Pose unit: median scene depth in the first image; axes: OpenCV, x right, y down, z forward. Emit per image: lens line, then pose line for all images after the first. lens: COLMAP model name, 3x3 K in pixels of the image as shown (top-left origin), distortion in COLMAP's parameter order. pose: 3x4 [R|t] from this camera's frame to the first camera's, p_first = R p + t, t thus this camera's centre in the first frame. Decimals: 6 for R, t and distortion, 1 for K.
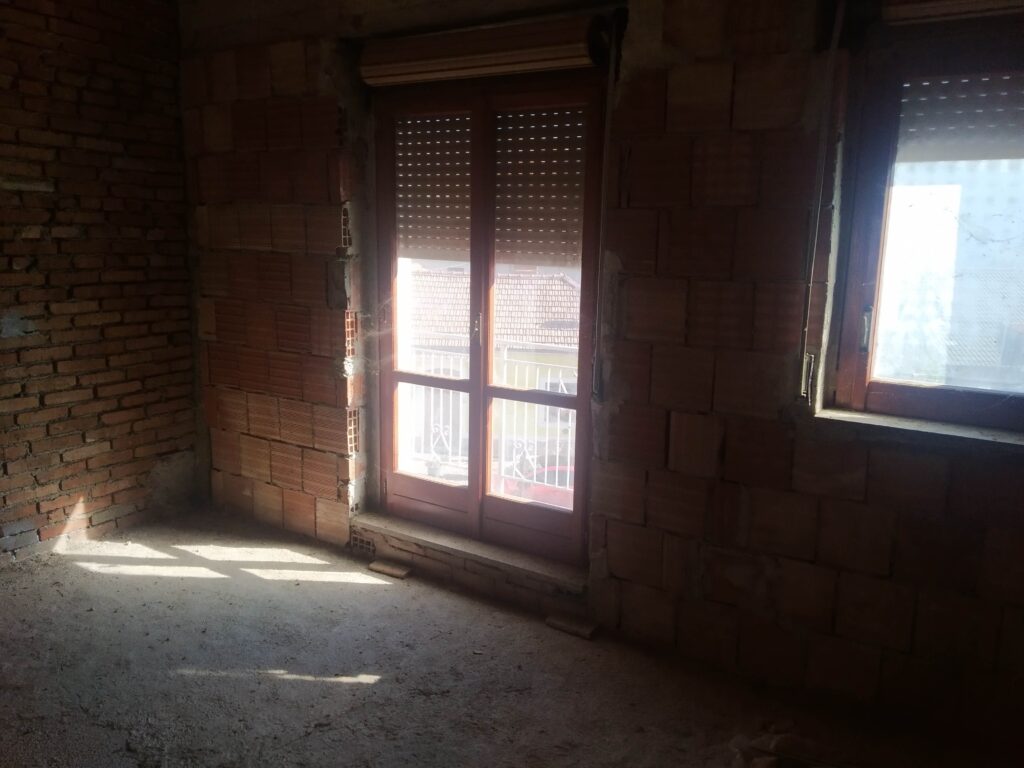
lens RADIAL K [[799.0, 0, 517.1], [0, 799.0, 377.9], [0, 0, 1]] dist [0.062896, -0.084590]
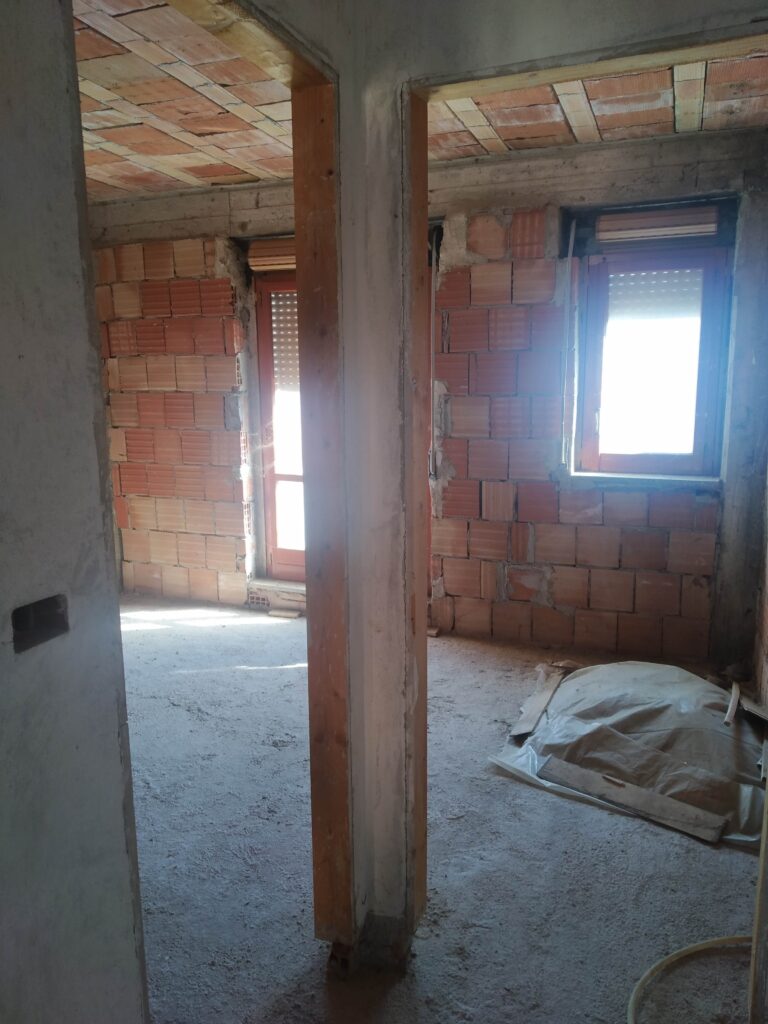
lens RADIAL K [[799.0, 0, 376.9], [0, 799.0, 514.2], [0, 0, 1]] dist [0.062896, -0.084590]
pose [[0.986405, -0.062079, 0.152153, -0.205670], [0.061858, 0.998066, 0.006187, 0.067449], [-0.152243, 0.003309, 0.988338, -0.418714]]
